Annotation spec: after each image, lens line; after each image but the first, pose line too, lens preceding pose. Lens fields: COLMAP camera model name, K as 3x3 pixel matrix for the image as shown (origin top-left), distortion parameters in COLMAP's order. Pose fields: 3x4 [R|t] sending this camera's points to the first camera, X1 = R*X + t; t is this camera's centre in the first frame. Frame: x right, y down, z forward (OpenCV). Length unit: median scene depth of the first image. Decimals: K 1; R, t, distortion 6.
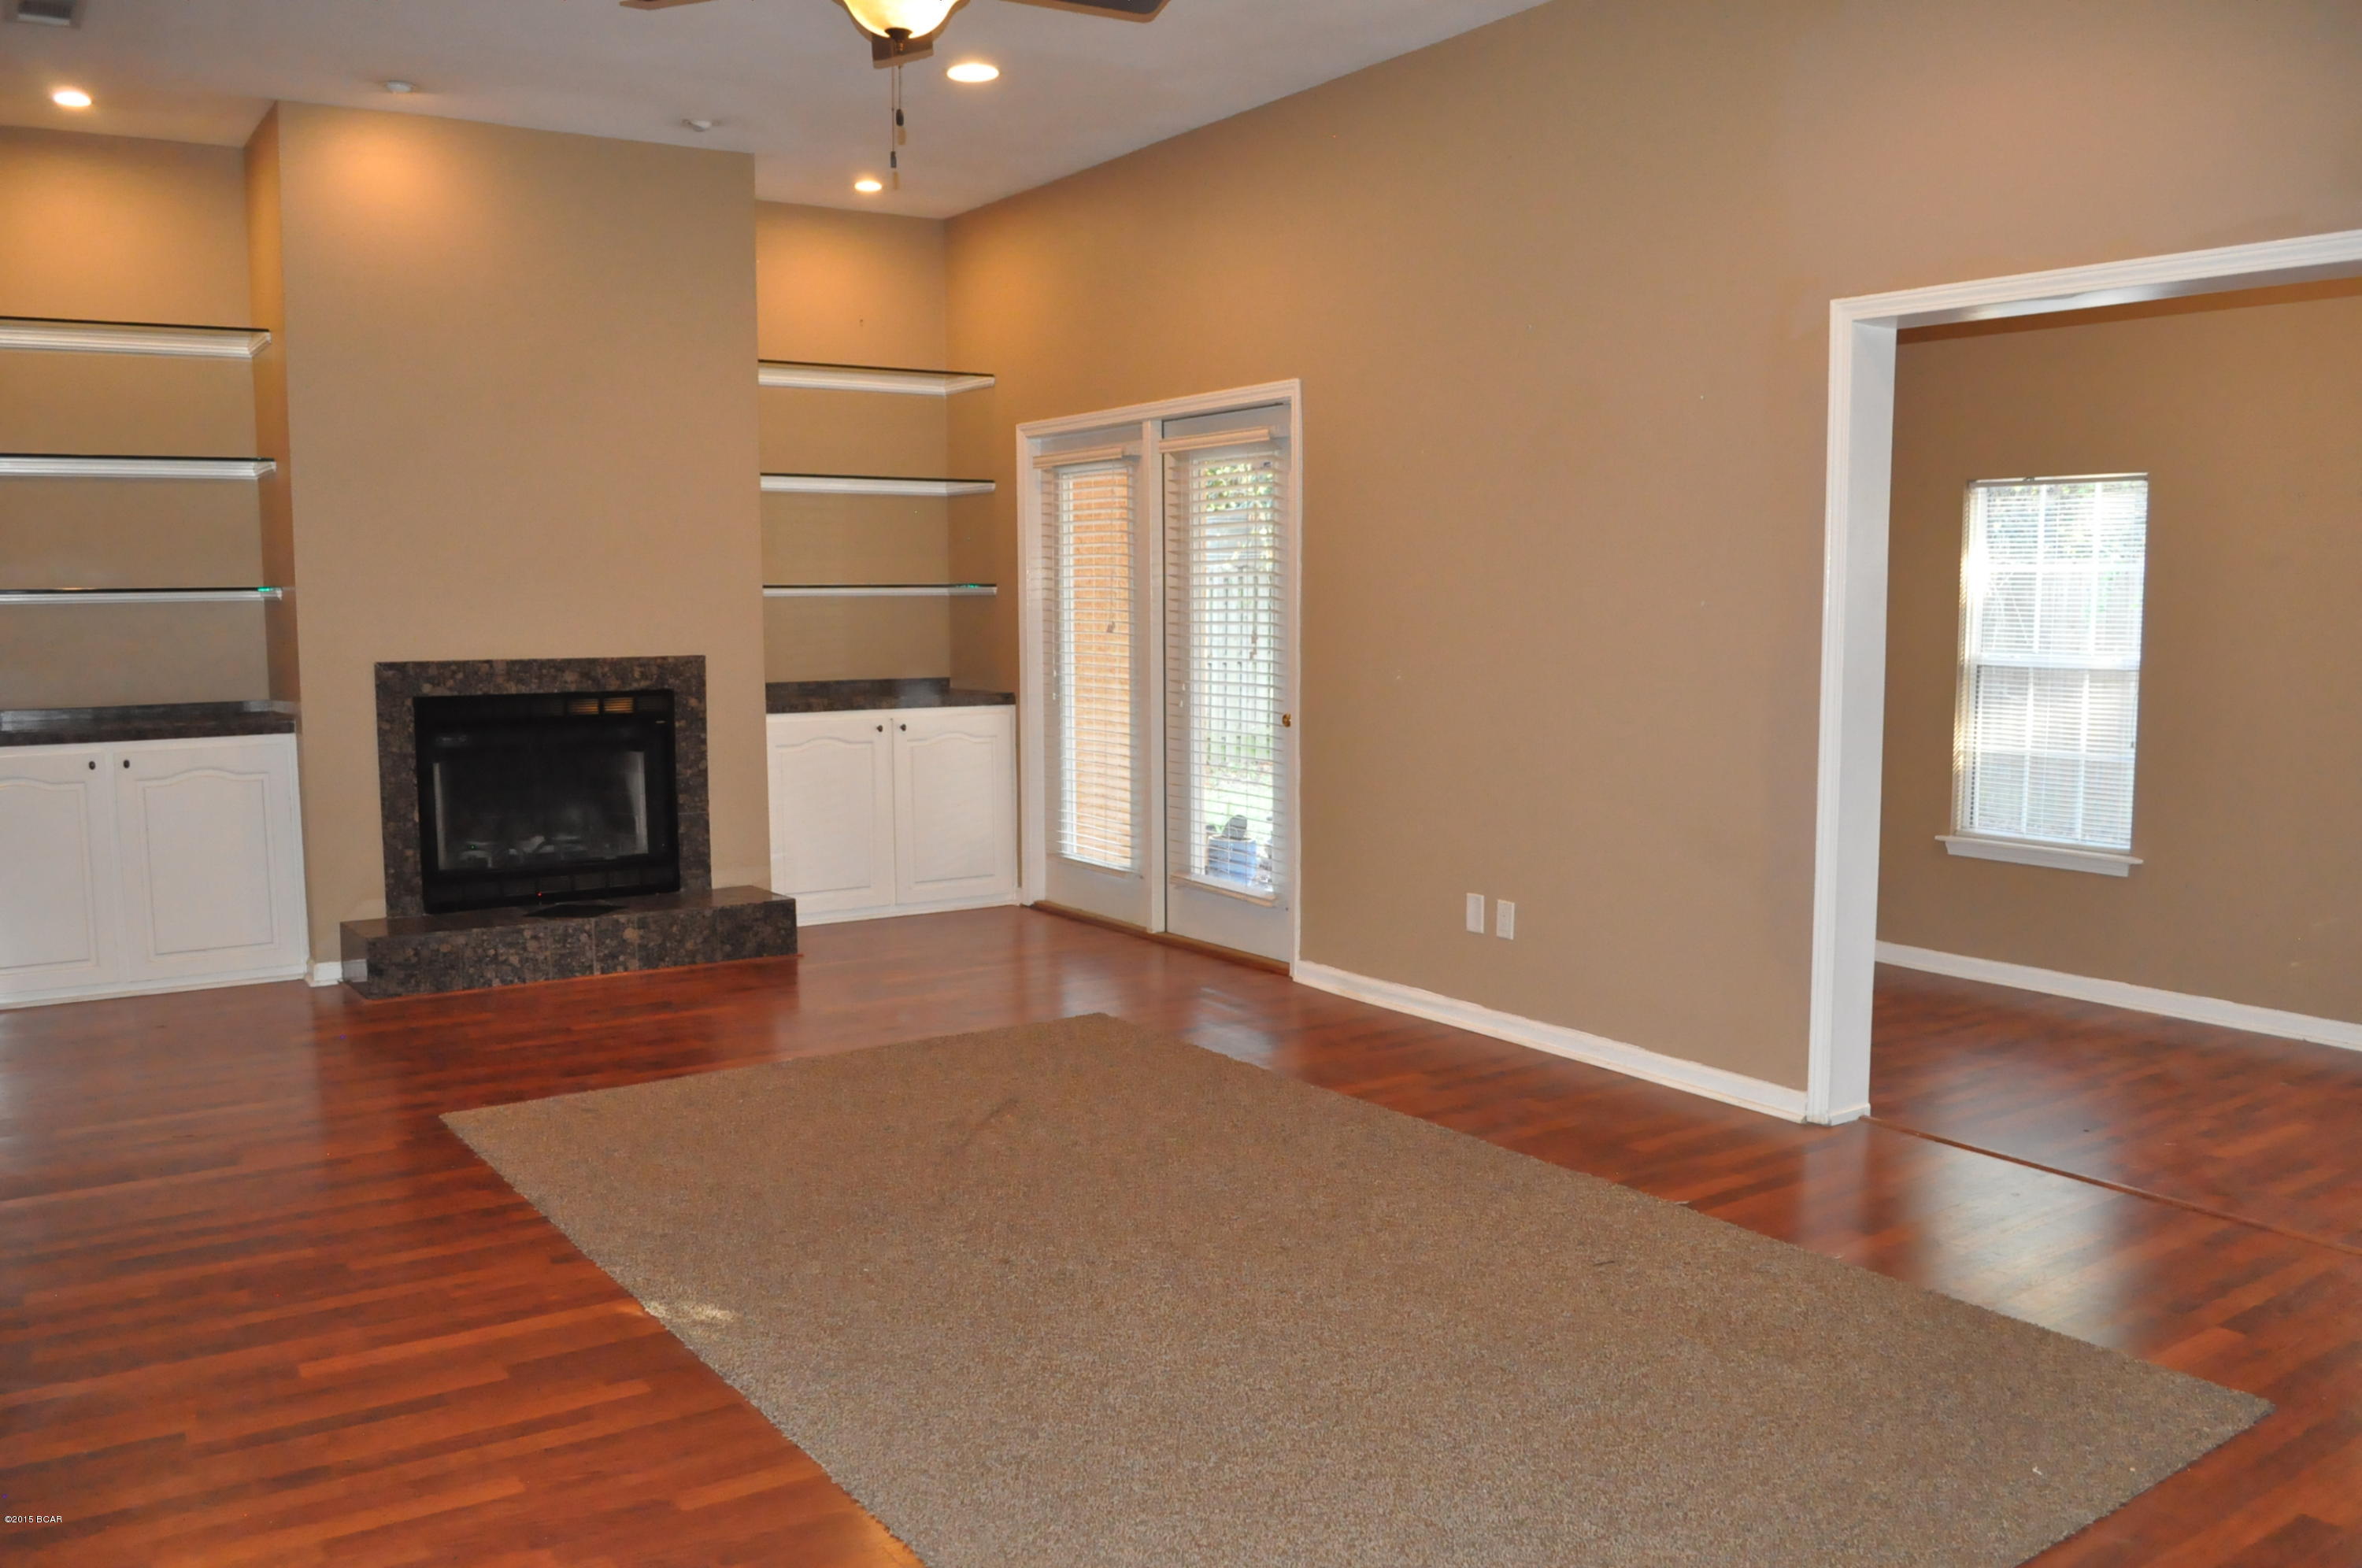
lens RADIAL K [[1872.7, 0, 1163.5], [0, 1872.7, 788.7], [0, 0, 1]] dist [-0.061200, -0.002915]
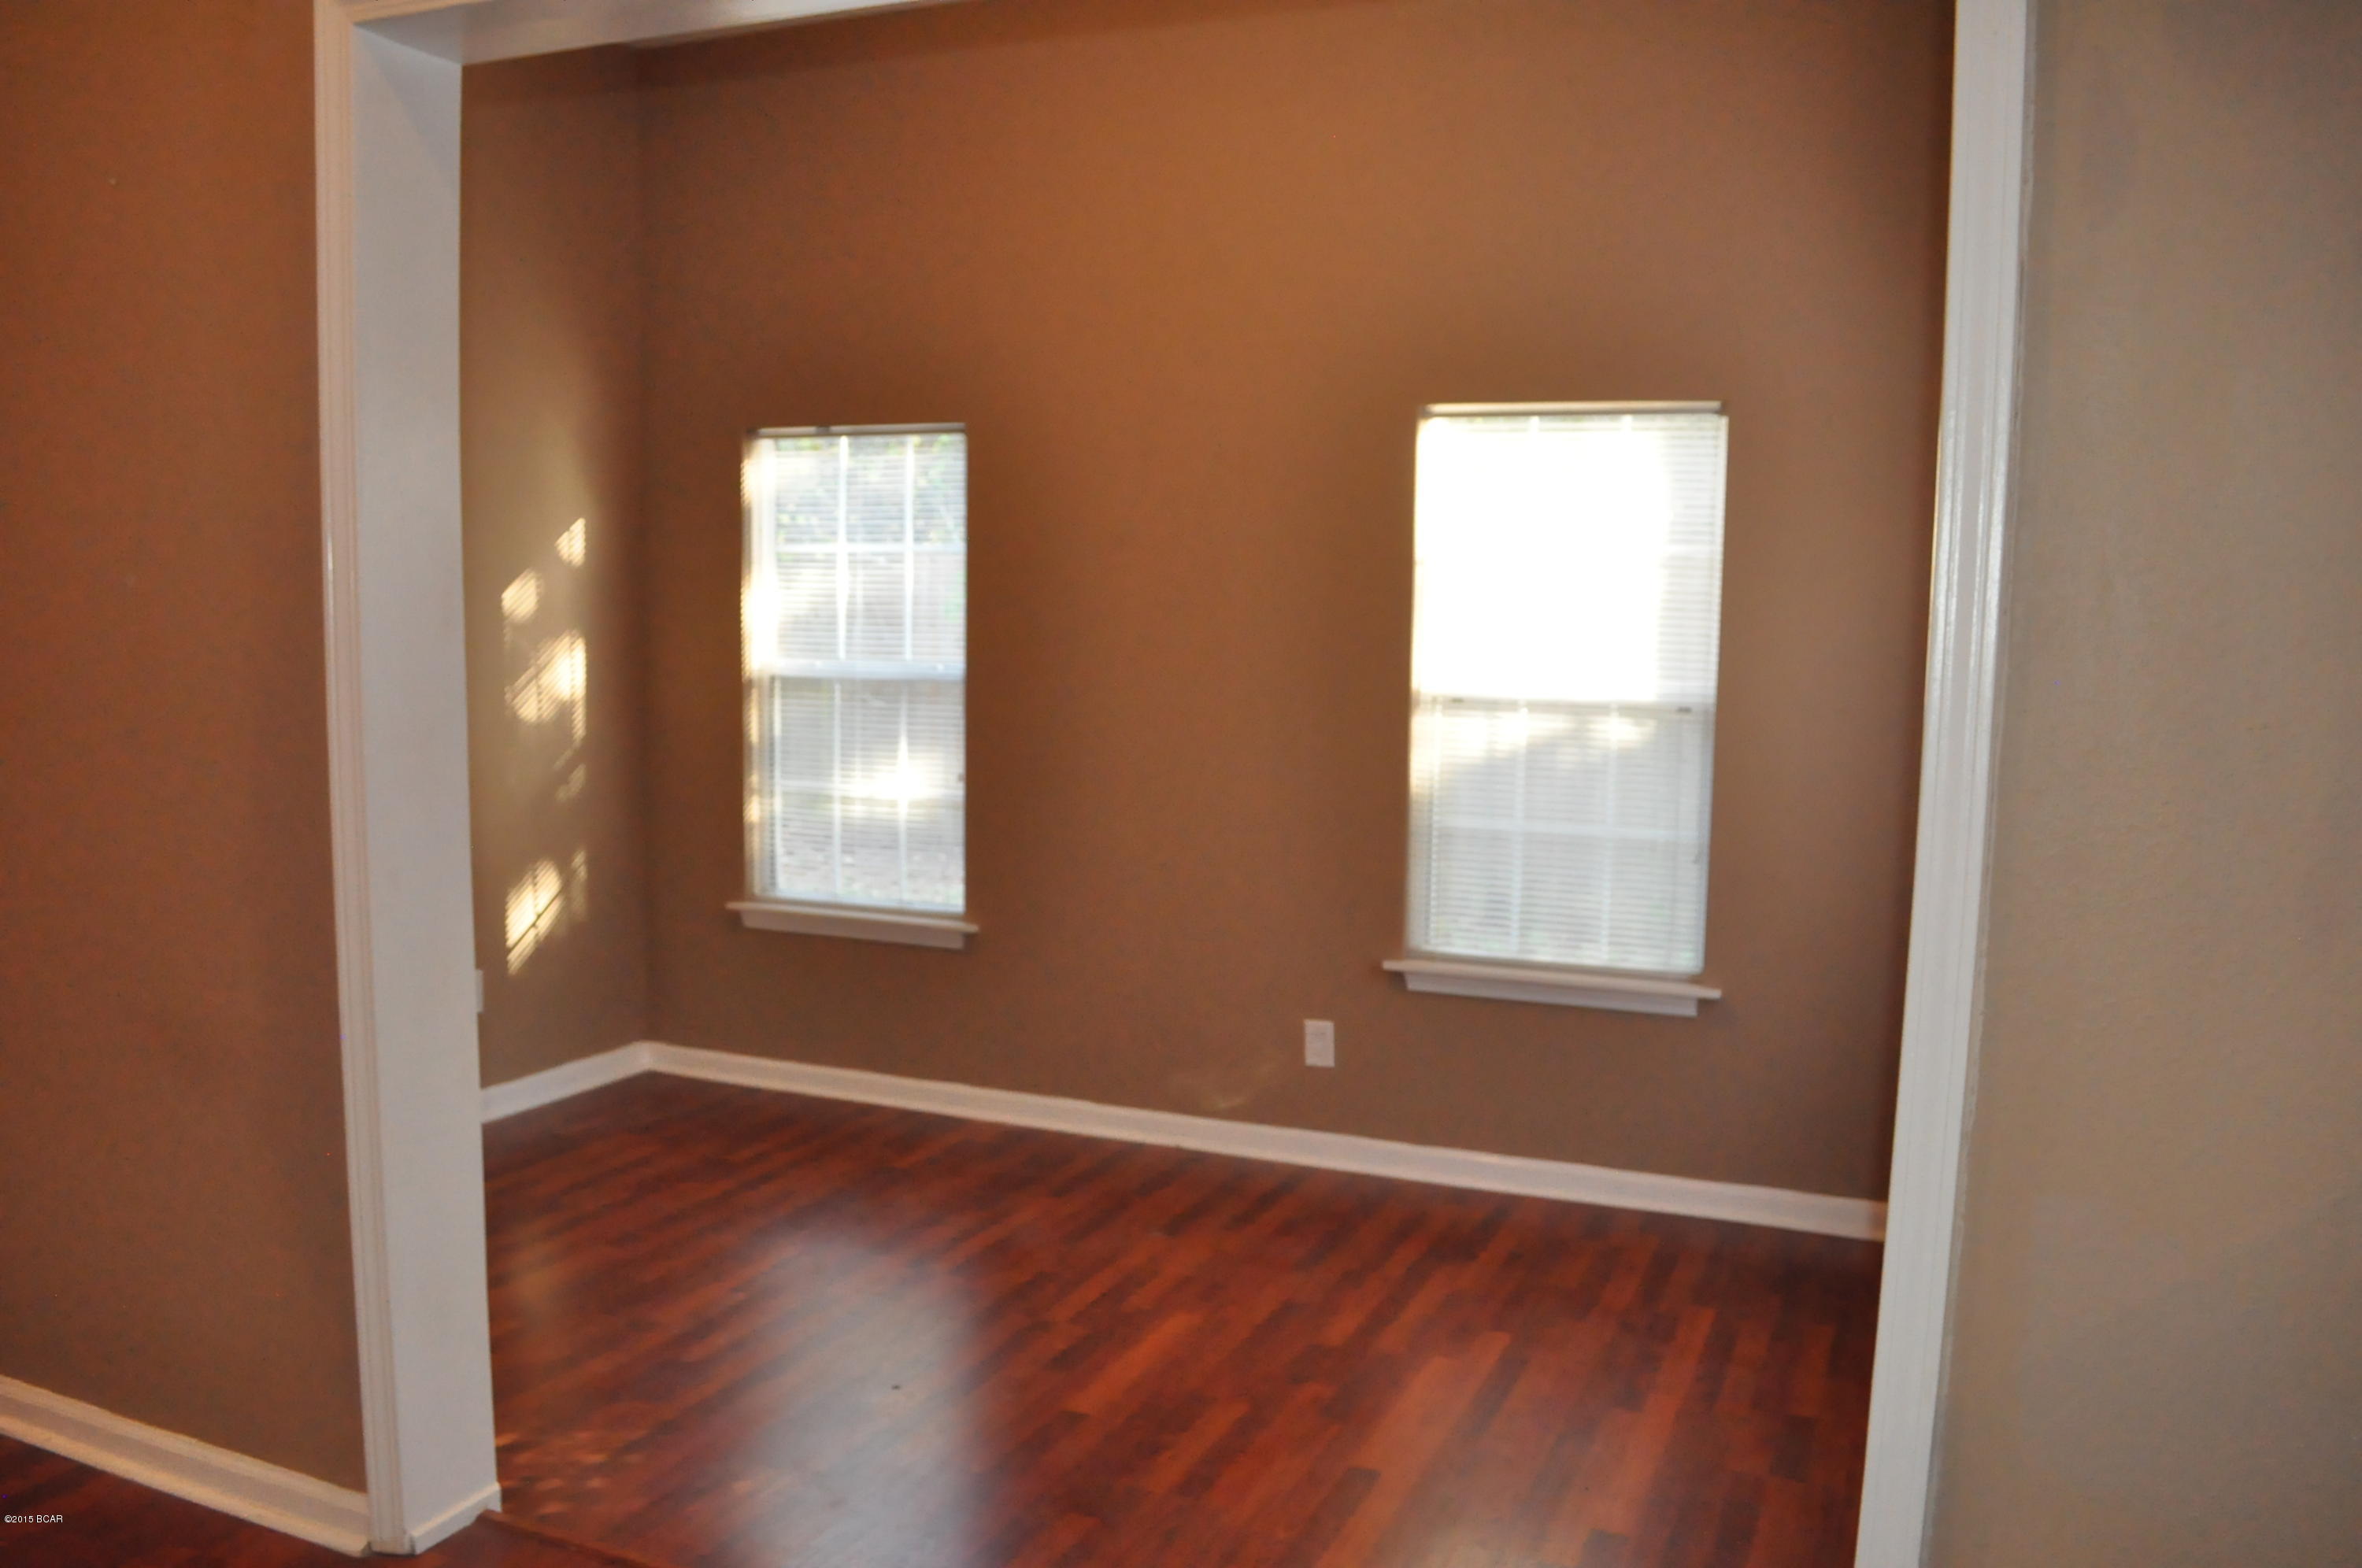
lens RADIAL K [[1872.7, 0, 1172.8], [0, 1872.7, 790.4], [0, 0, 1]] dist [-0.061200, -0.002915]
pose [[0.840690, -0.037802, 0.540196, 0.178416], [0.040176, 0.999165, 0.007395, -0.020618], [-0.540024, 0.015486, 0.841507, 0.294112]]
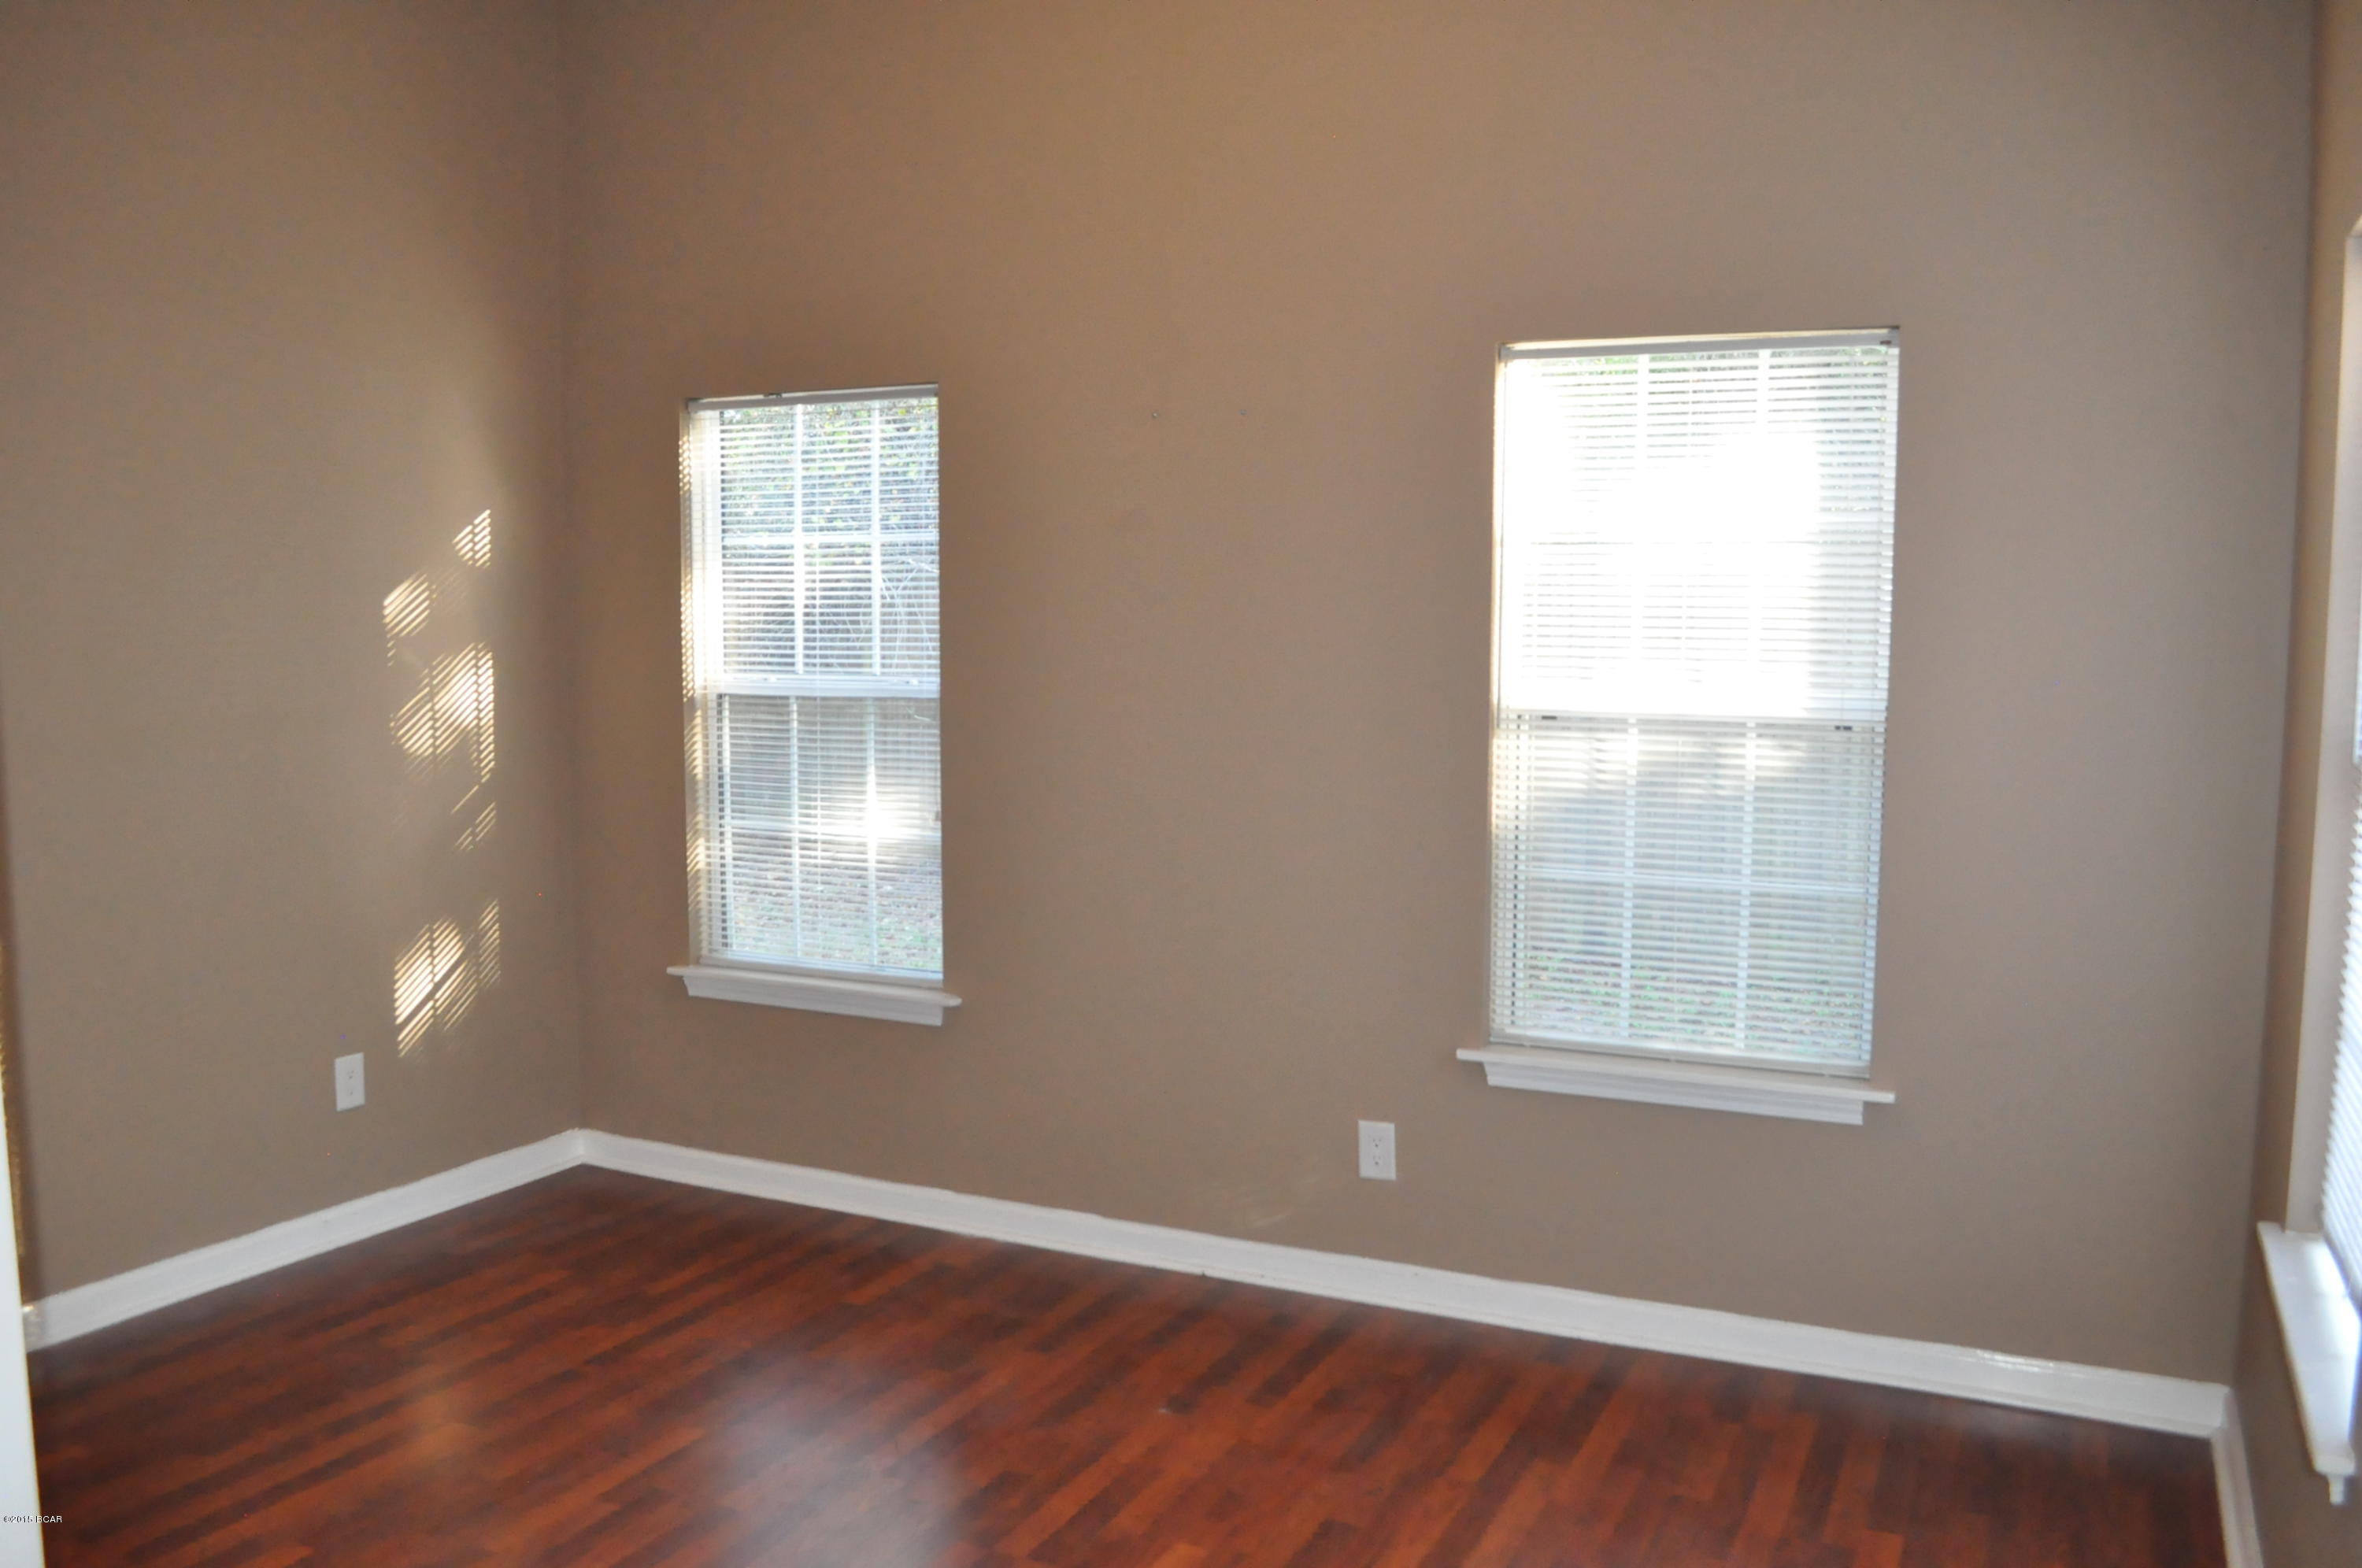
lens RADIAL K [[1872.7, 0, 1164.9], [0, 1872.7, 773.2], [0, 0, 1]] dist [-0.061200, -0.002915]
pose [[0.869176, -0.038854, 0.492974, 0.279434], [0.048278, 0.998813, -0.006397, -0.030863], [-0.492140, 0.029359, 0.870021, 0.405122]]
